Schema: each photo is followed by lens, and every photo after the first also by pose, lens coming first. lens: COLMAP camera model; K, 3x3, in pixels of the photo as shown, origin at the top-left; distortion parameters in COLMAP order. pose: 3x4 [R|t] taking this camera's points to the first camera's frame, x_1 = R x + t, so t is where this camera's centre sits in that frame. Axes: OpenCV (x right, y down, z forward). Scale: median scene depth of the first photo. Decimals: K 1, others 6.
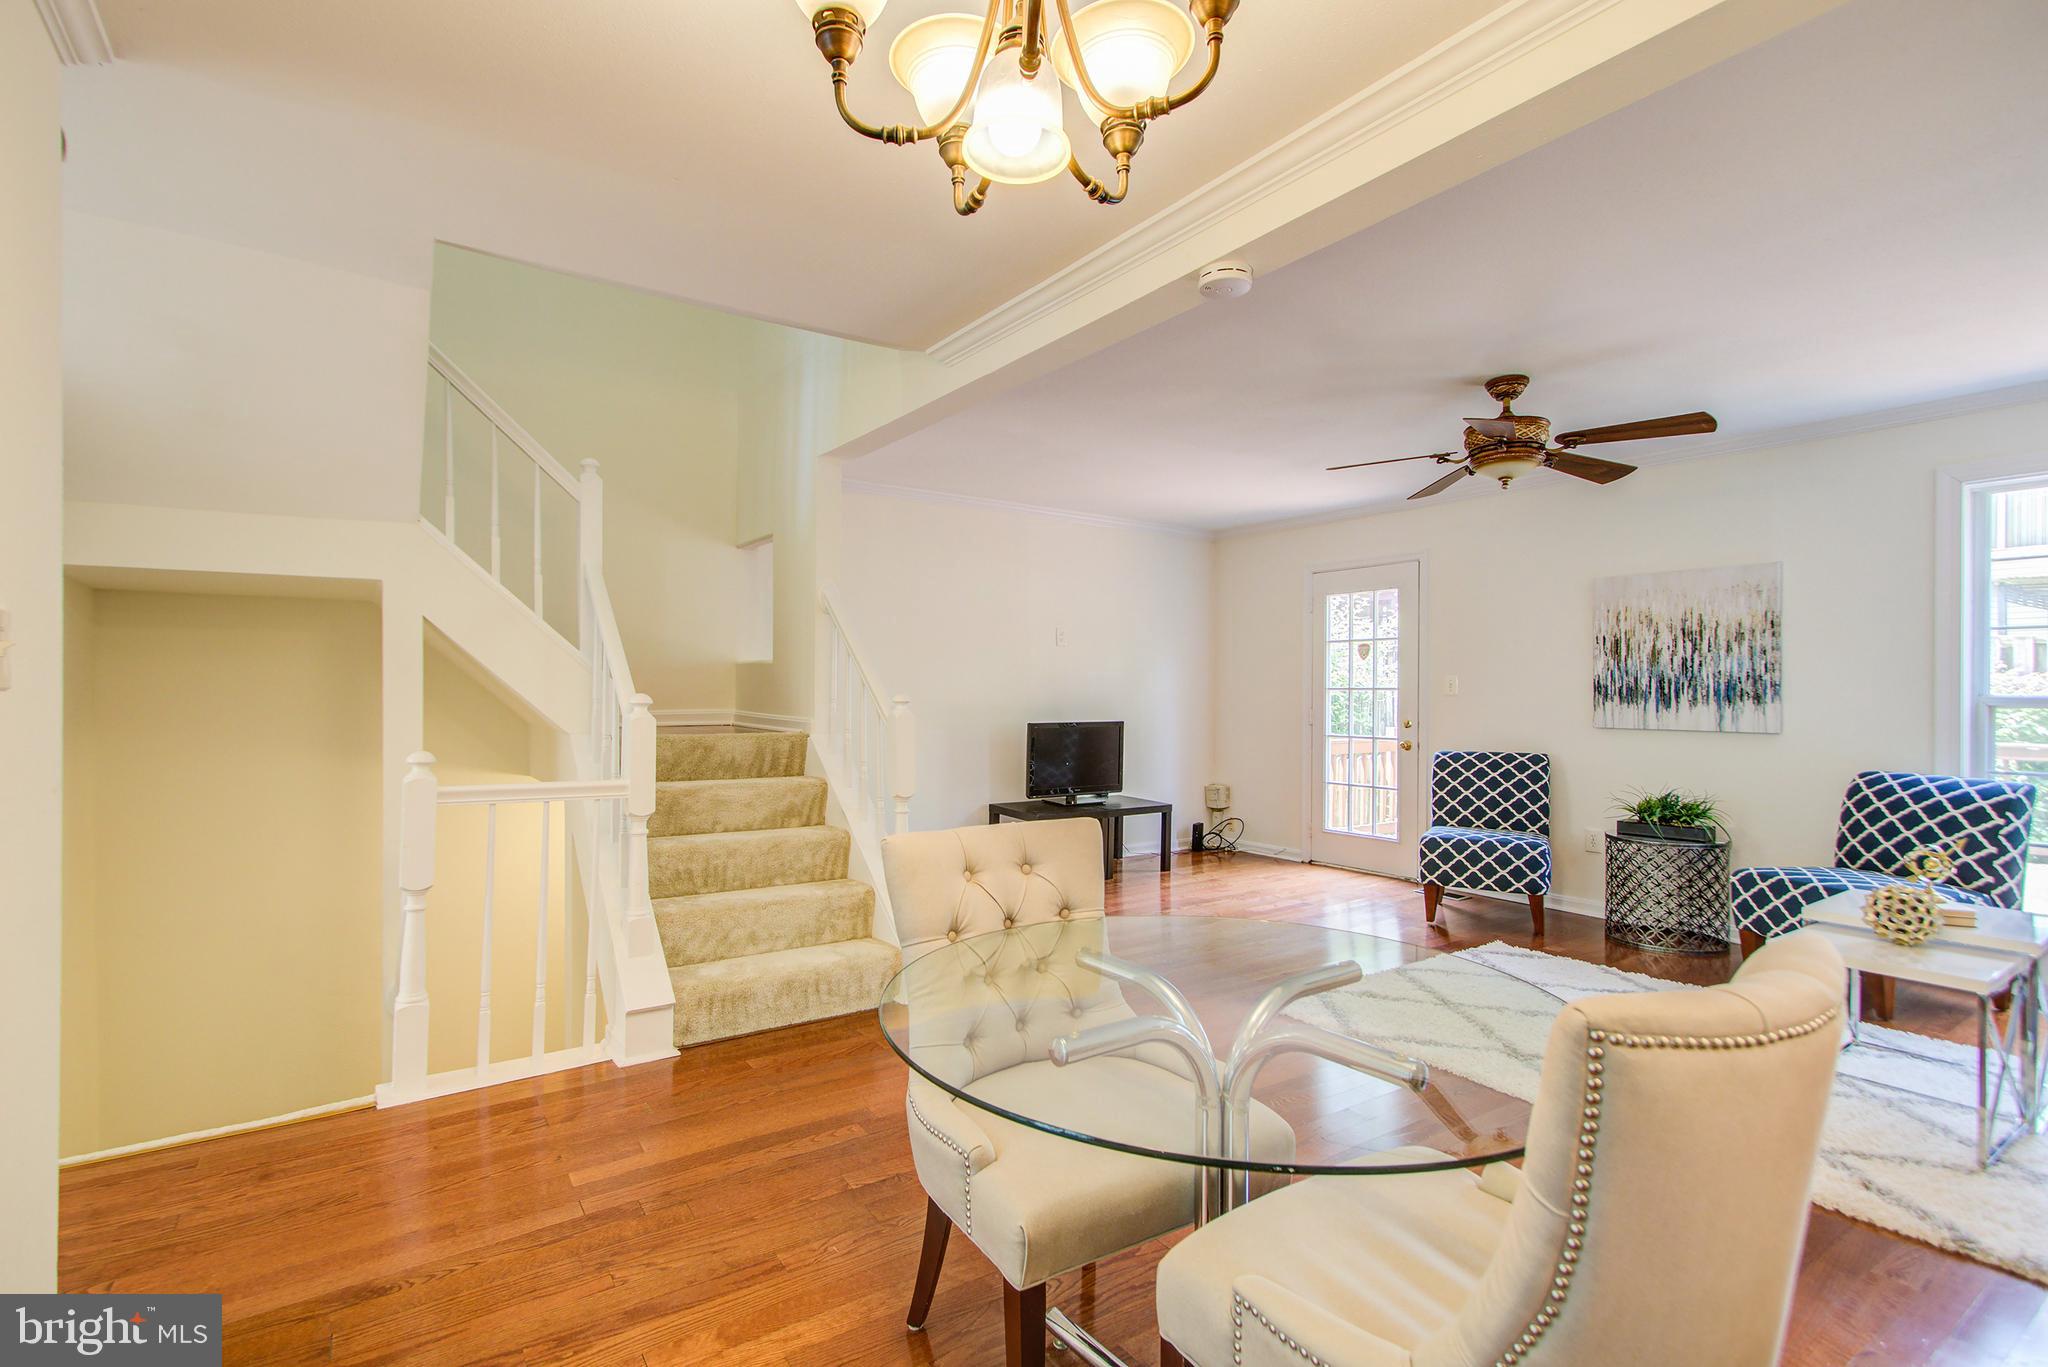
lens RADIAL K [[946.4, 0, 995.6], [0, 946.4, 690.5], [0, 0, 1]] dist [-0.012397, 0.007599]
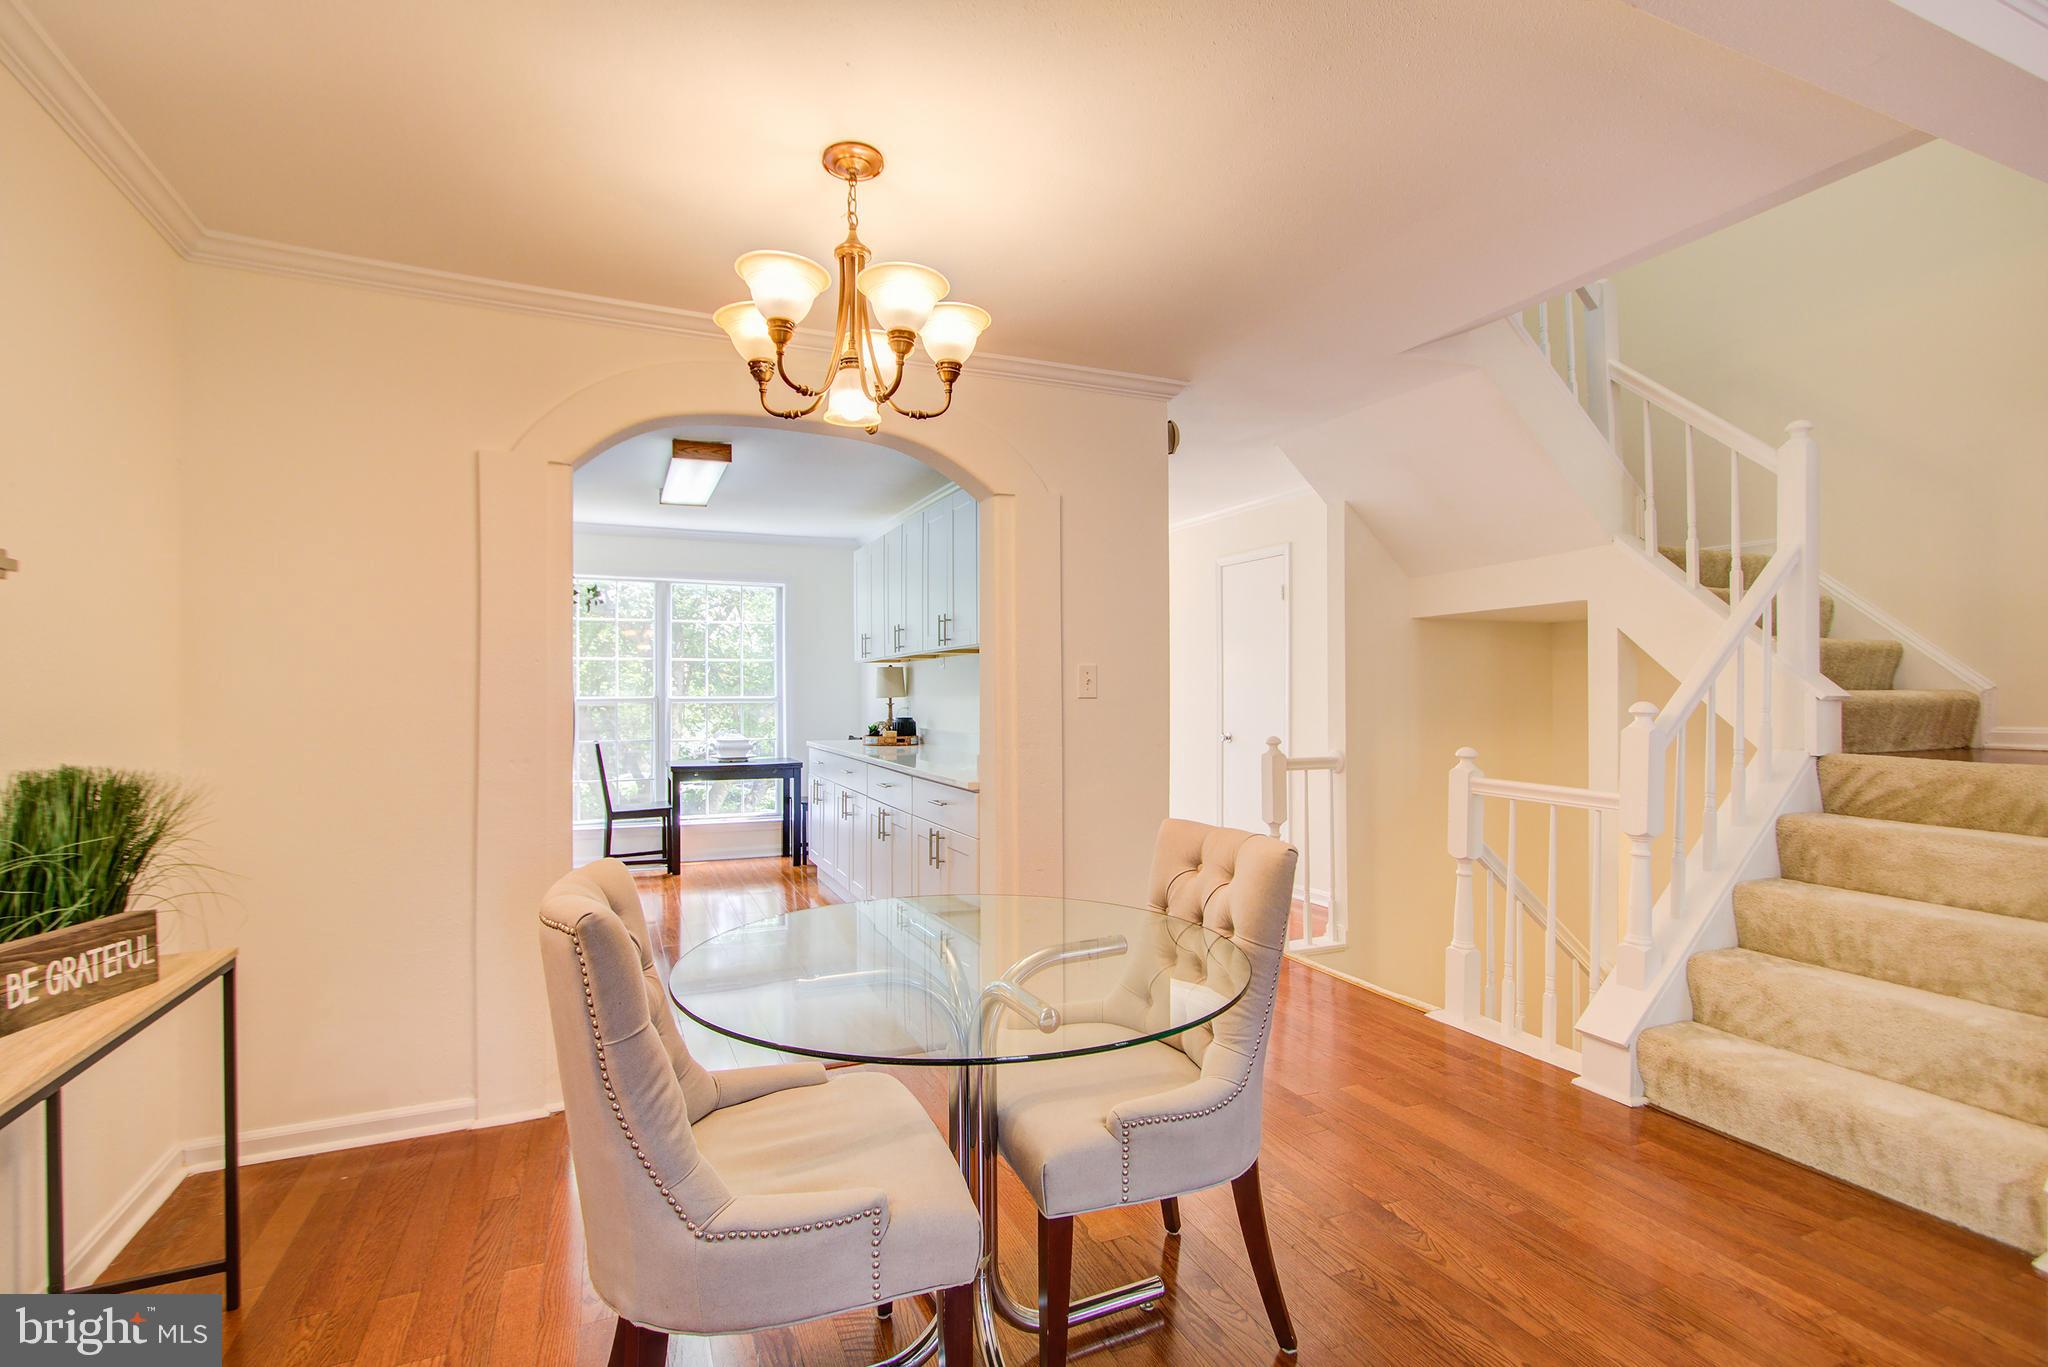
lens RADIAL K [[946.4, 0, 1003.8], [0, 946.4, 696.3], [0, 0, 1]] dist [-0.012397, 0.007599]
pose [[-0.182706, 0.002445, -0.983165, 0.564519], [0.001205, 0.999997, 0.002263, -0.004615], [0.983167, -0.000771, -0.182708, 0.502451]]
